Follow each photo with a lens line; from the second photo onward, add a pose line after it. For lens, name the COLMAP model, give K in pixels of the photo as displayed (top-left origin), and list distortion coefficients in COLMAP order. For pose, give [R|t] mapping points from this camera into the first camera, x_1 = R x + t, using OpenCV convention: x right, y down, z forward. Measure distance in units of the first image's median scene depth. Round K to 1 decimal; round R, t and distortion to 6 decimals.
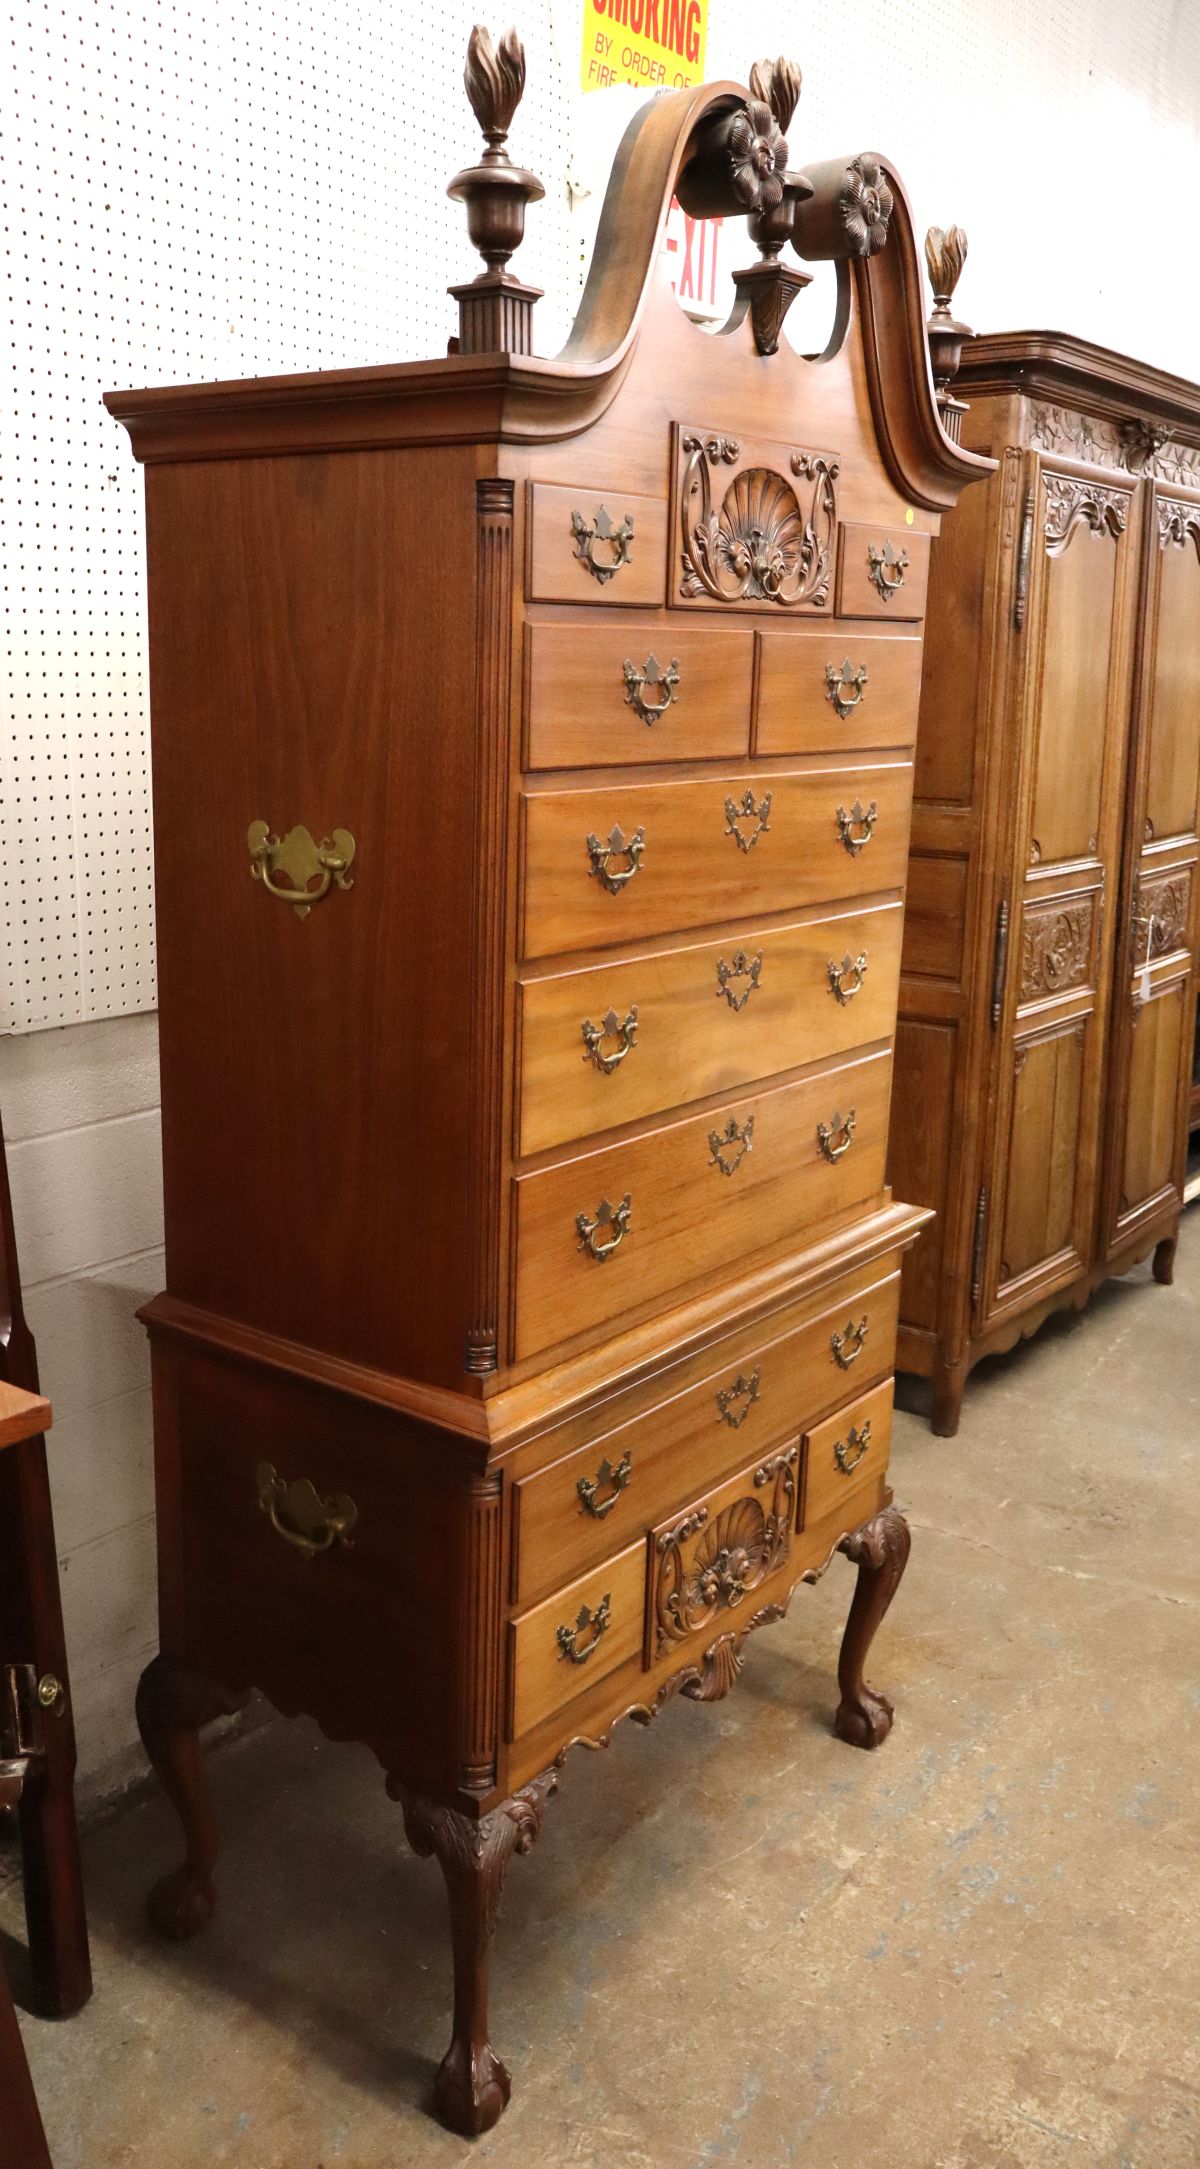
lens RADIAL K [[1830.5, 0, 530.5], [0, 1830.5, 1084.0], [0, 0, 1]] dist [0.003748, 0.010699]
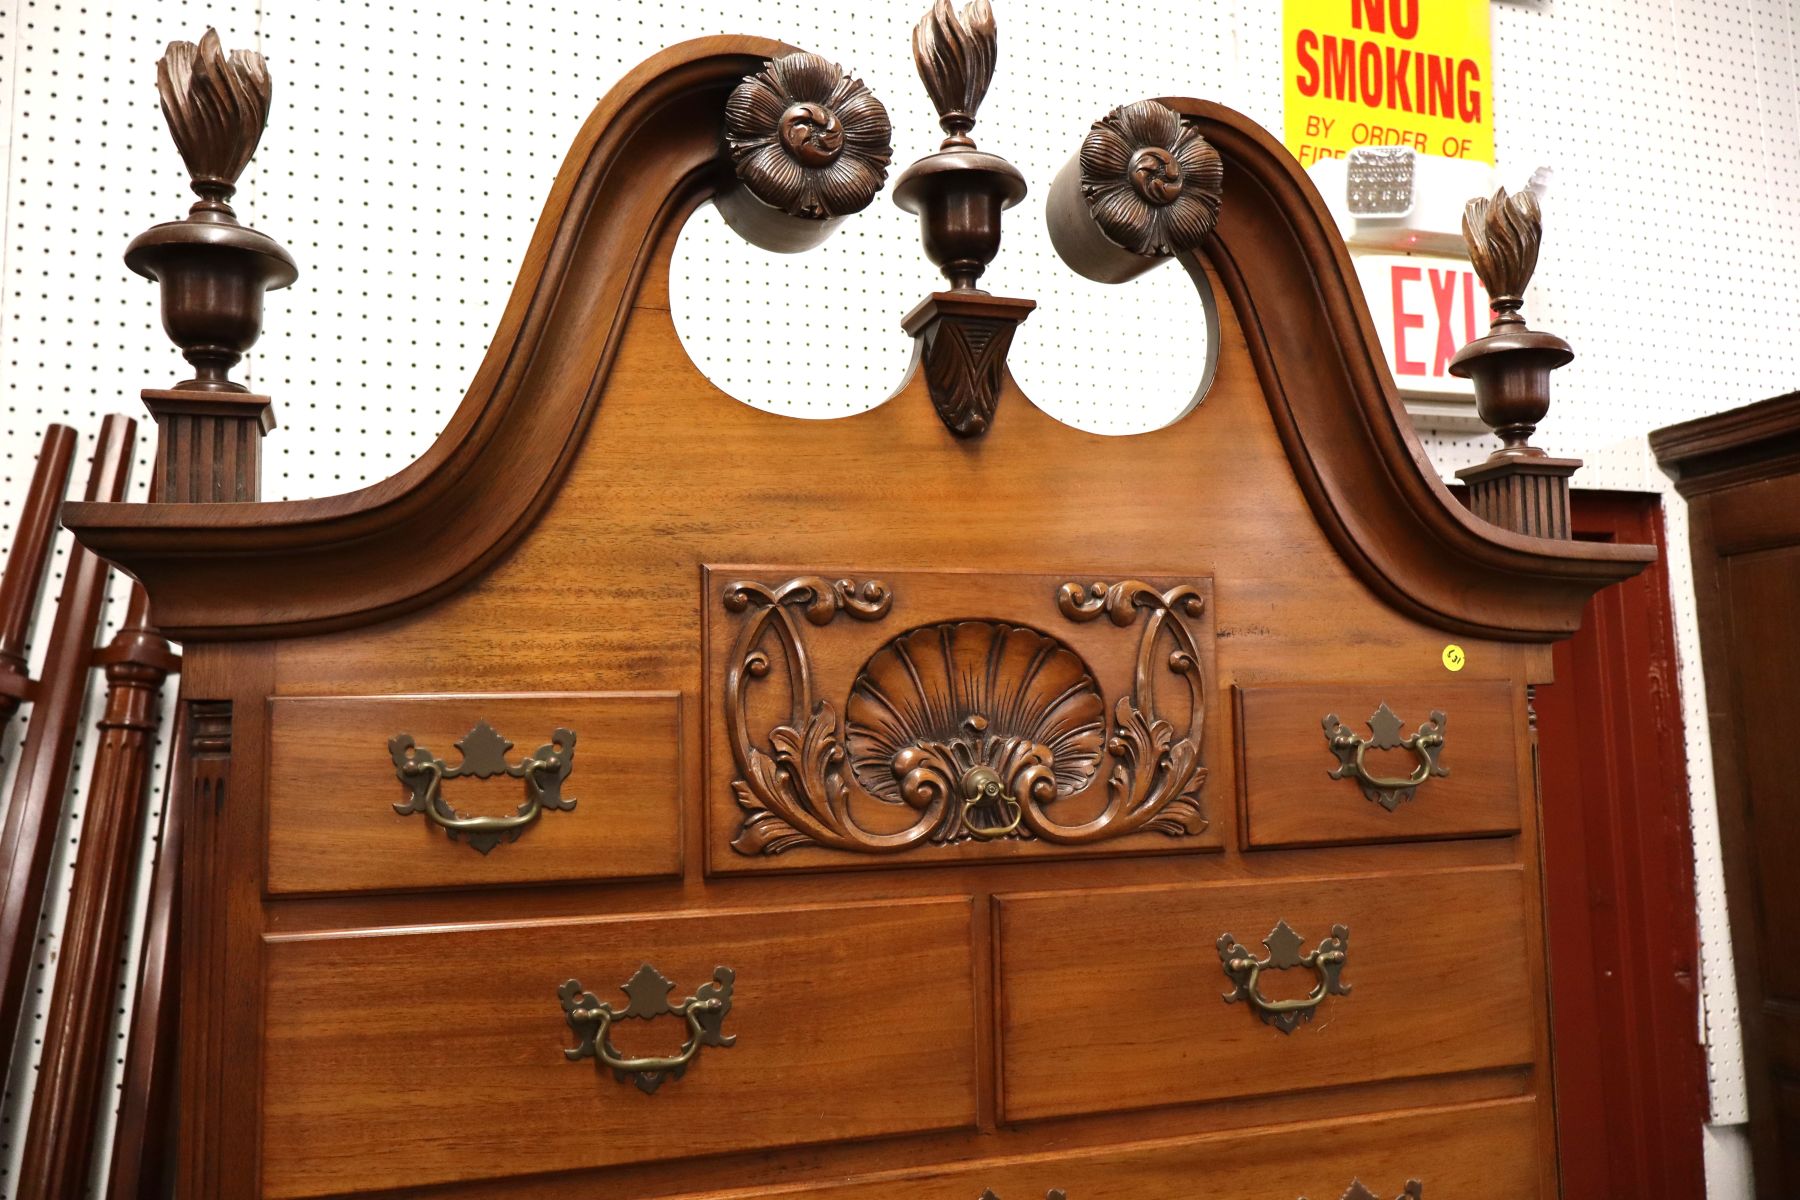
lens RADIAL K [[1441.0, 0, 900.0], [0, 1441.0, 600.0], [0, 0, 1]] dist [0.008980, 0.005295]
pose [[0.827970, -0.077726, -0.555360, 0.339990], [-0.098206, 0.954945, -0.280063, -0.201220], [0.552106, 0.286423, 0.783033, 0.598338]]
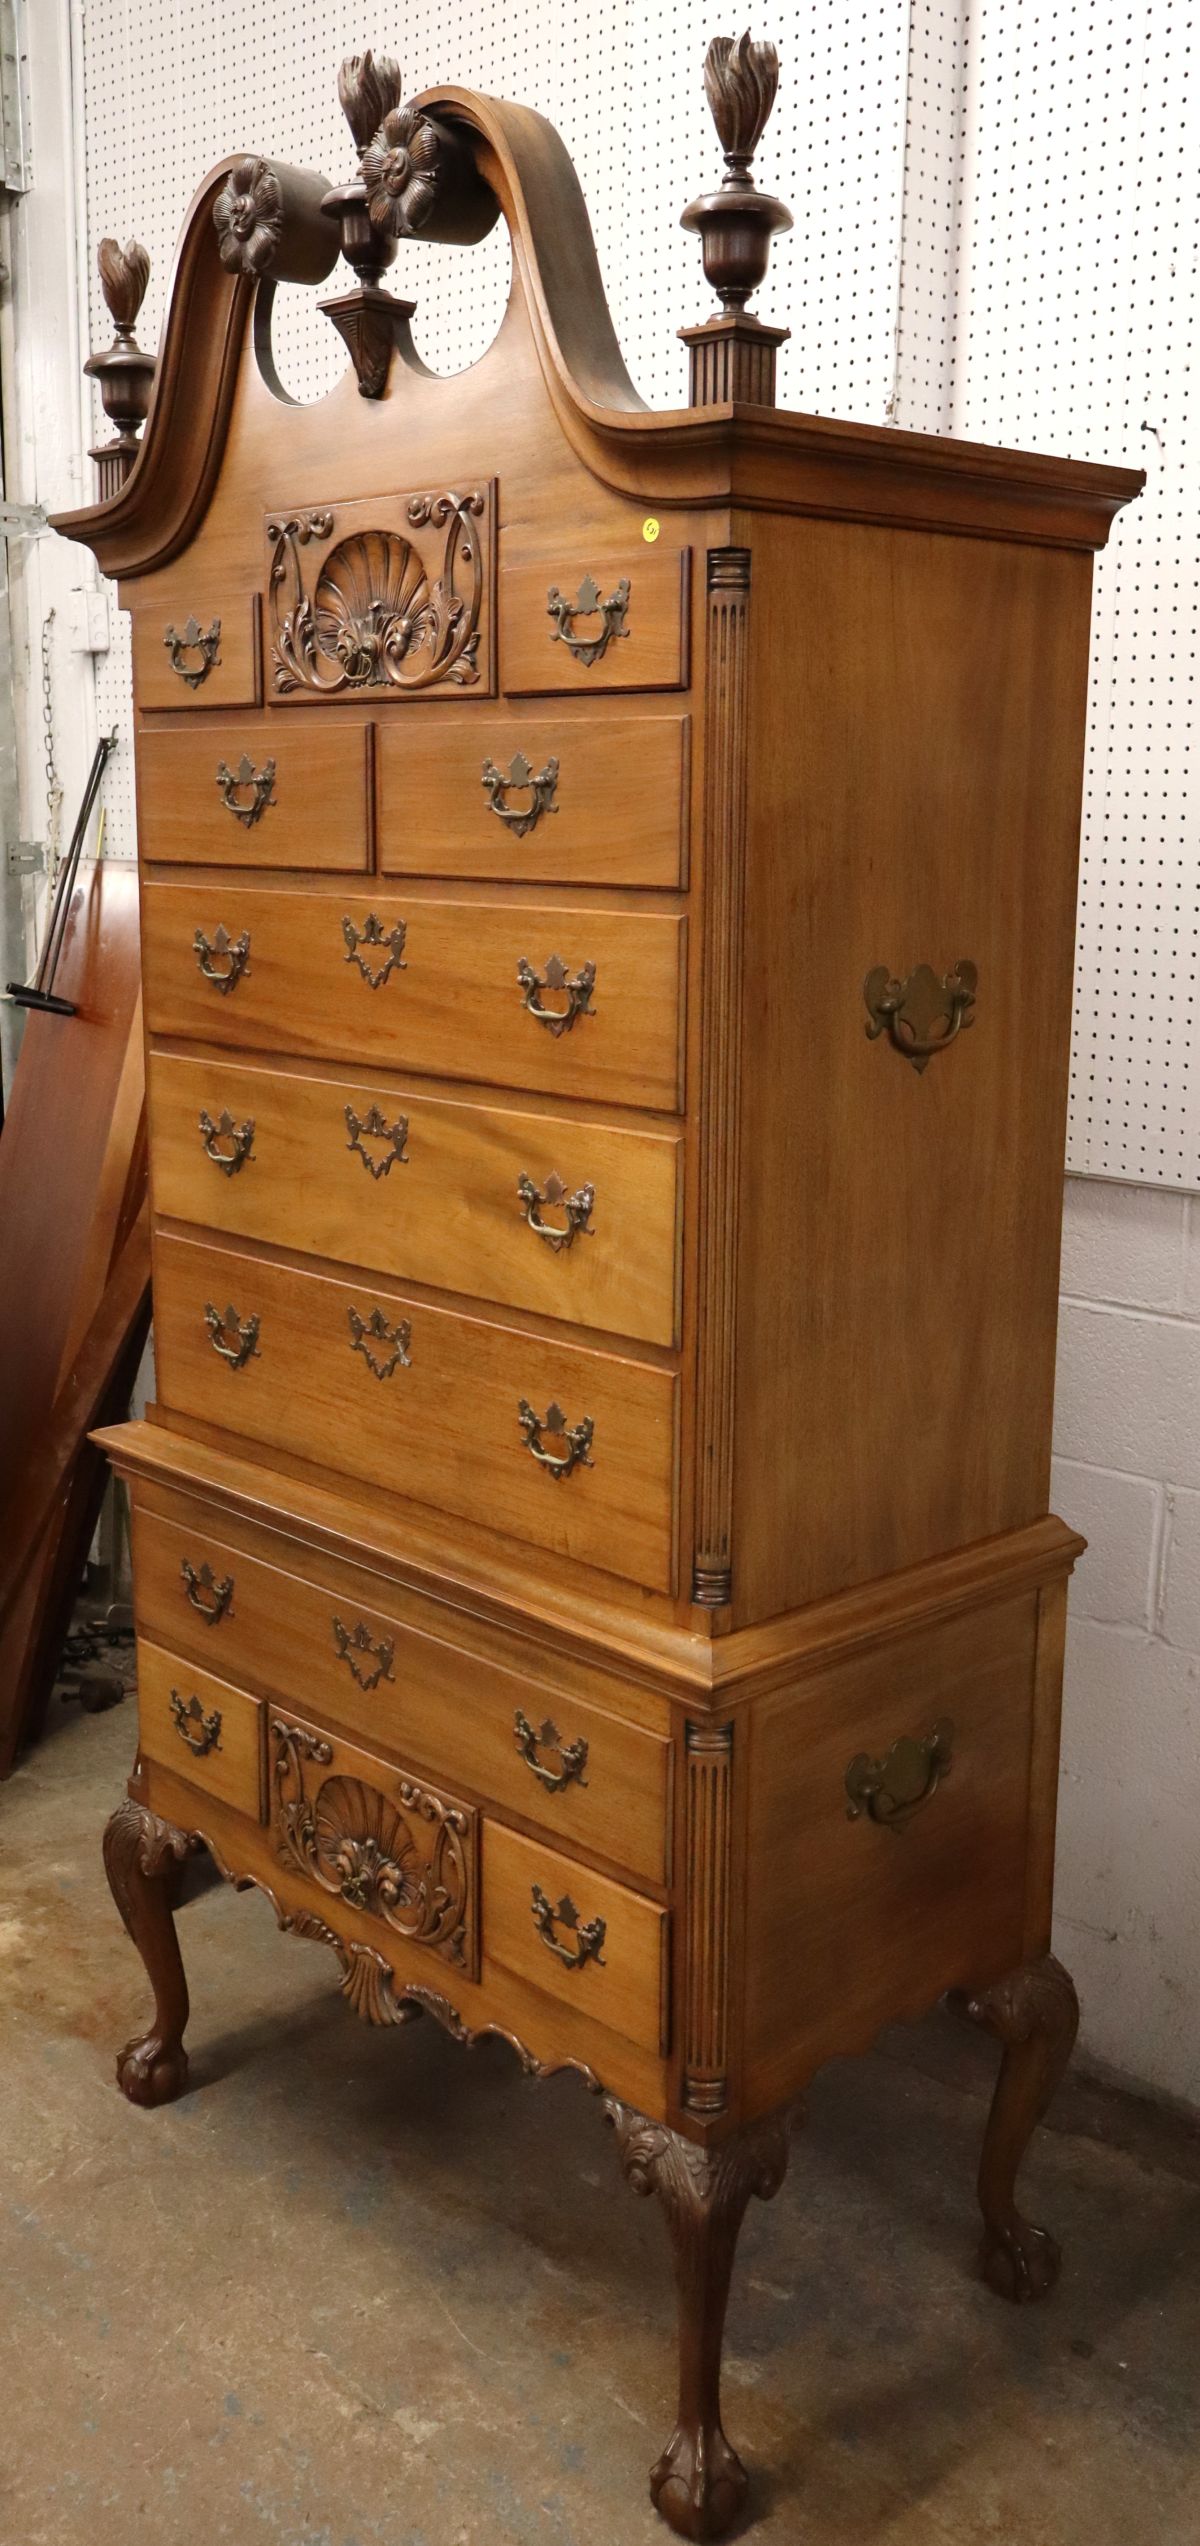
lens RADIAL K [[2288.7, 0, 534.9], [0, 2288.7, 1209.7], [0, 0, 1]] dist [0.011973, 0.002005]
pose [[-0.186177, 0.167669, -0.968104, 1.117886], [-0.230443, 0.950394, 0.208919, -0.262401], [0.955109, 0.261989, -0.138304, 1.230043]]
